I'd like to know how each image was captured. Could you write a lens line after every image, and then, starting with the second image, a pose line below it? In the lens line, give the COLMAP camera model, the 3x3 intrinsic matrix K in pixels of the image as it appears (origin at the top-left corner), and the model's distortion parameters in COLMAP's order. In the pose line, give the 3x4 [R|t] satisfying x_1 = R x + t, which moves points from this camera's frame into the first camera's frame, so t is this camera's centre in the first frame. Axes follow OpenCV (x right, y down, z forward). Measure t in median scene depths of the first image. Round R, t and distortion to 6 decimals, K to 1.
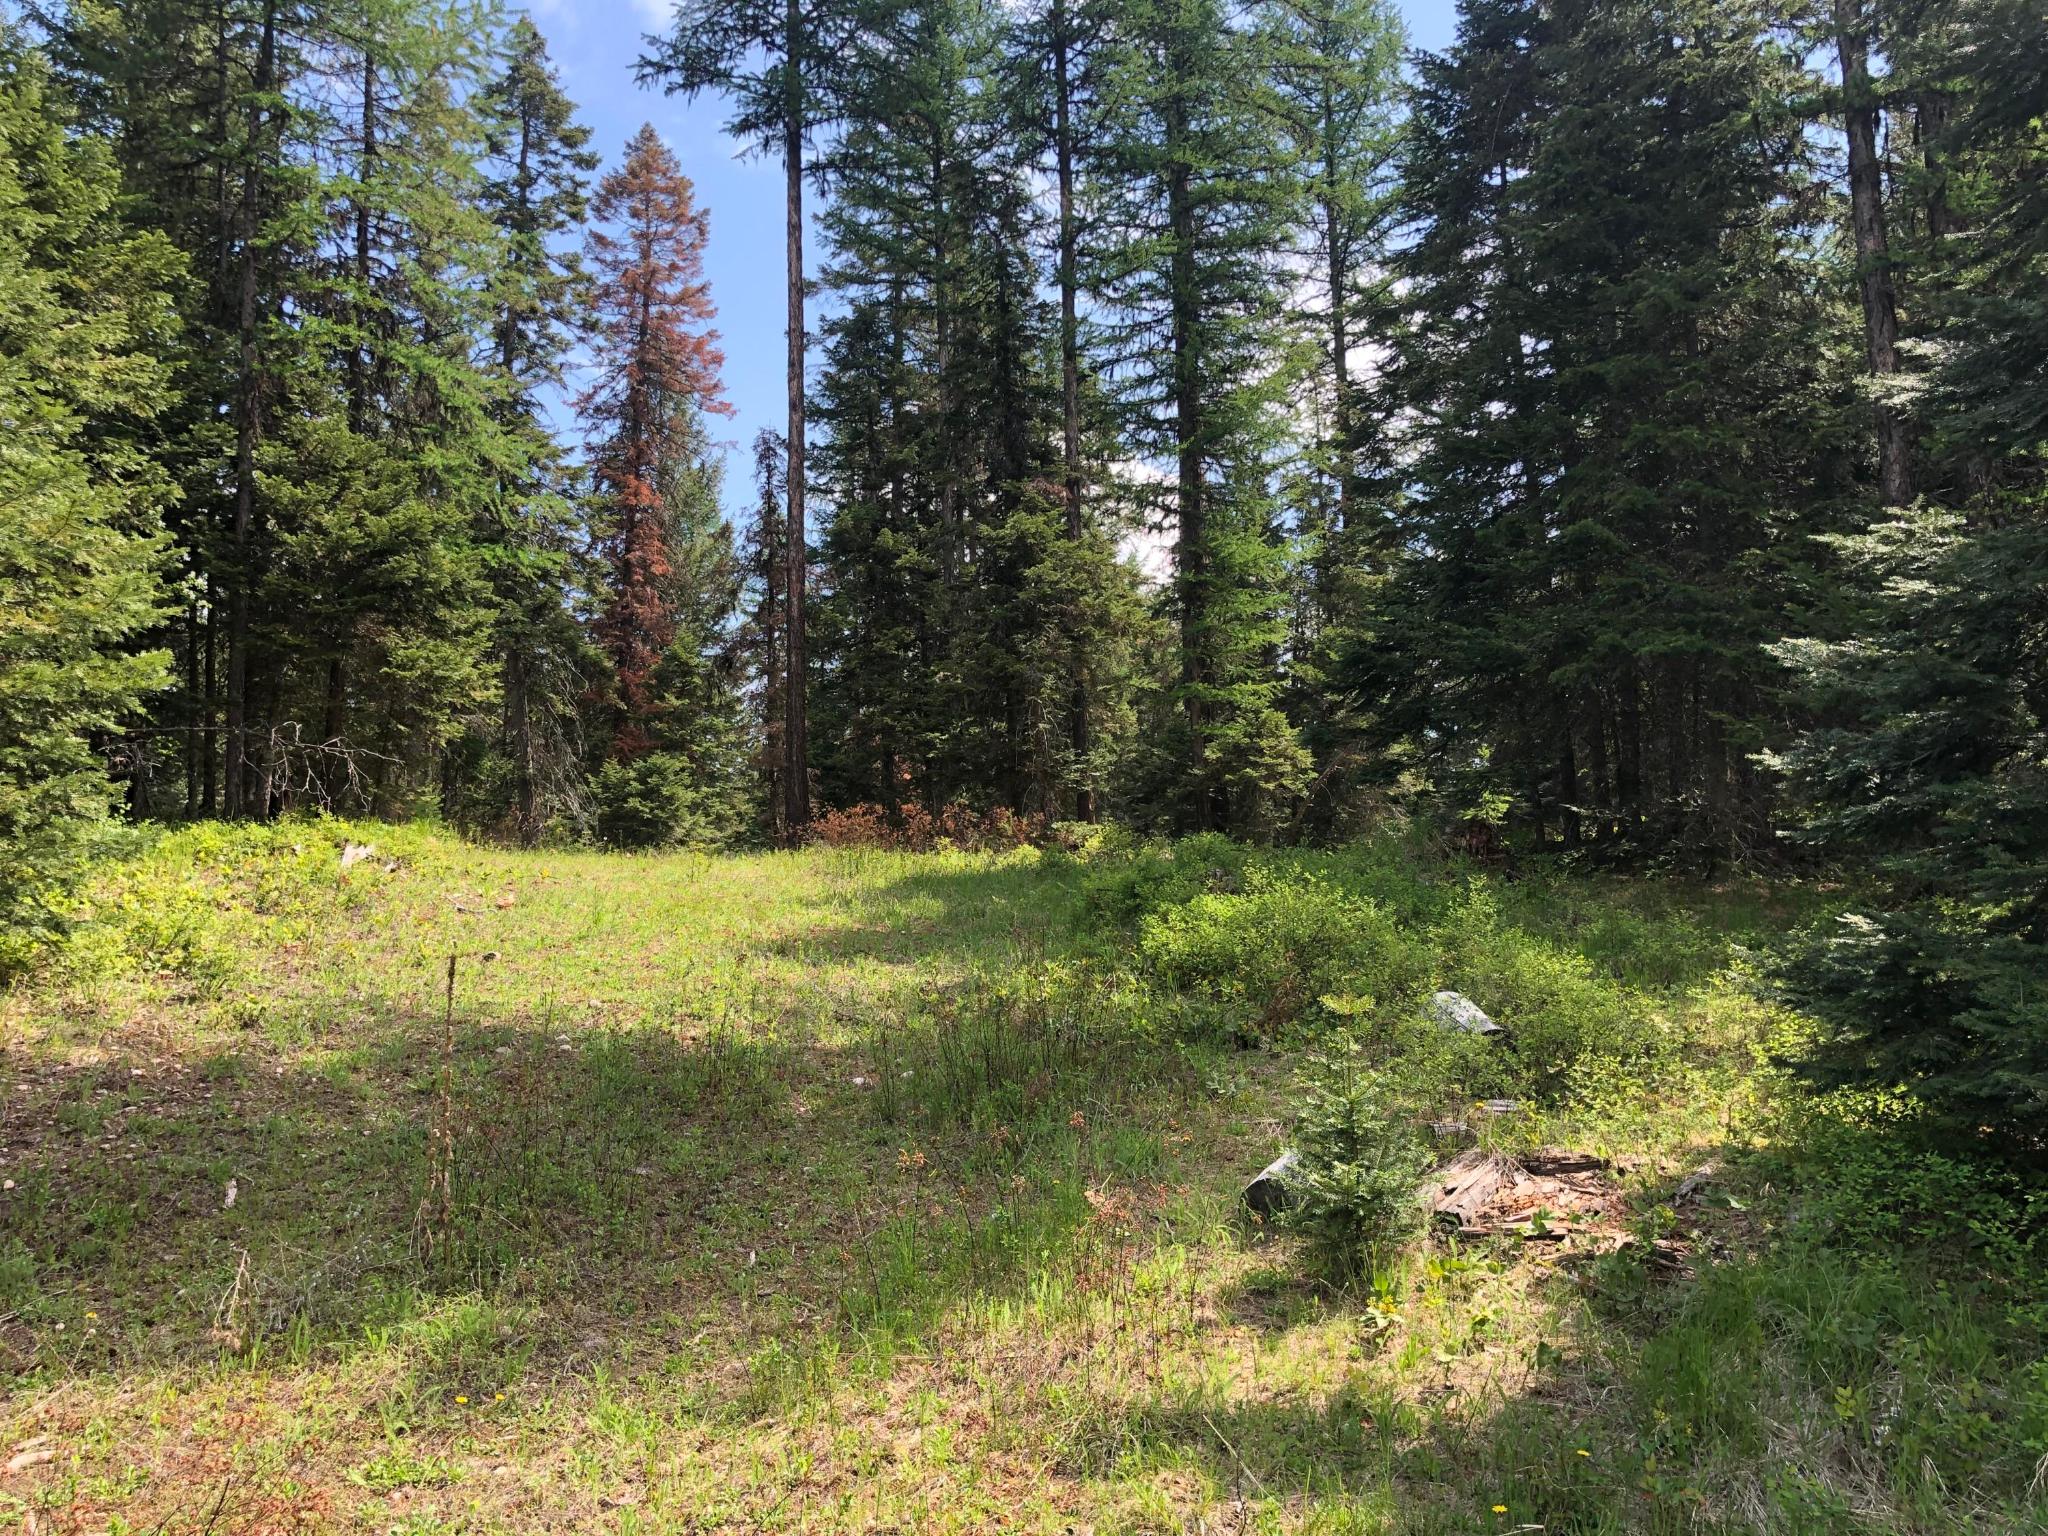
lens RADIAL K [[1656.8, 0, 1024.3], [0, 1656.8, 761.6], [0, 0, 1]] dist [0.064840, -0.009384]
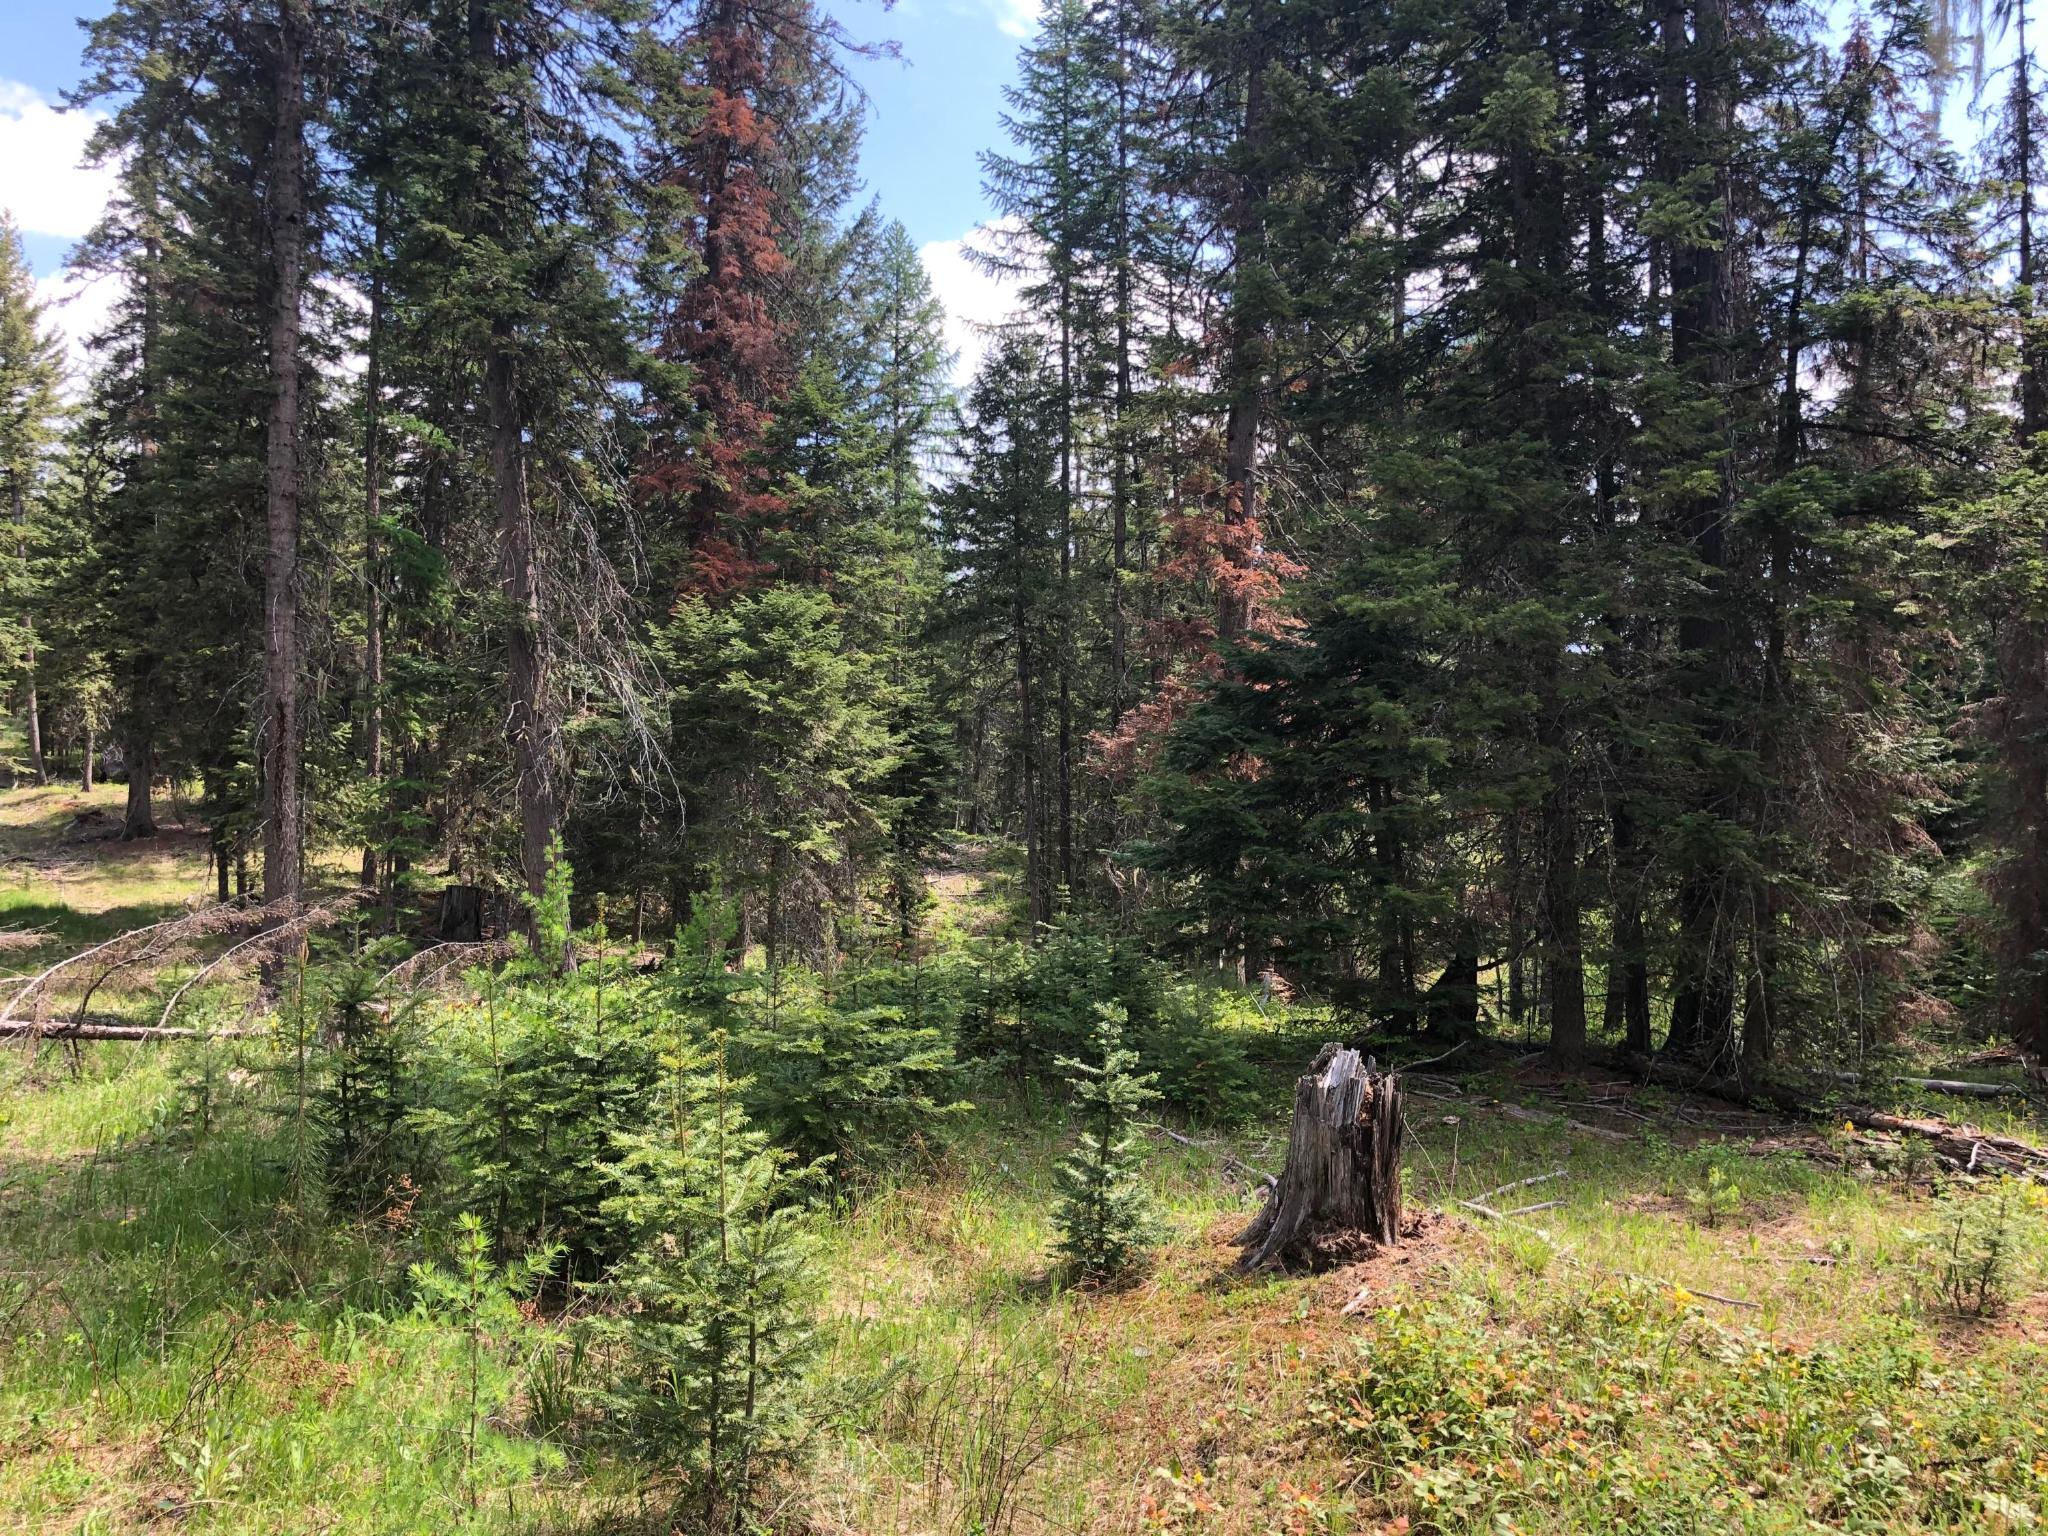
lens RADIAL K [[1656.8, 0, 1025.8], [0, 1656.8, 773.5], [0, 0, 1]] dist [0.064840, -0.009384]
pose [[0.999398, 0.023417, -0.025605, -0.128742], [-0.020726, 0.994698, 0.100730, -0.000500], [0.027828, -0.100138, 0.994584, 0.476683]]
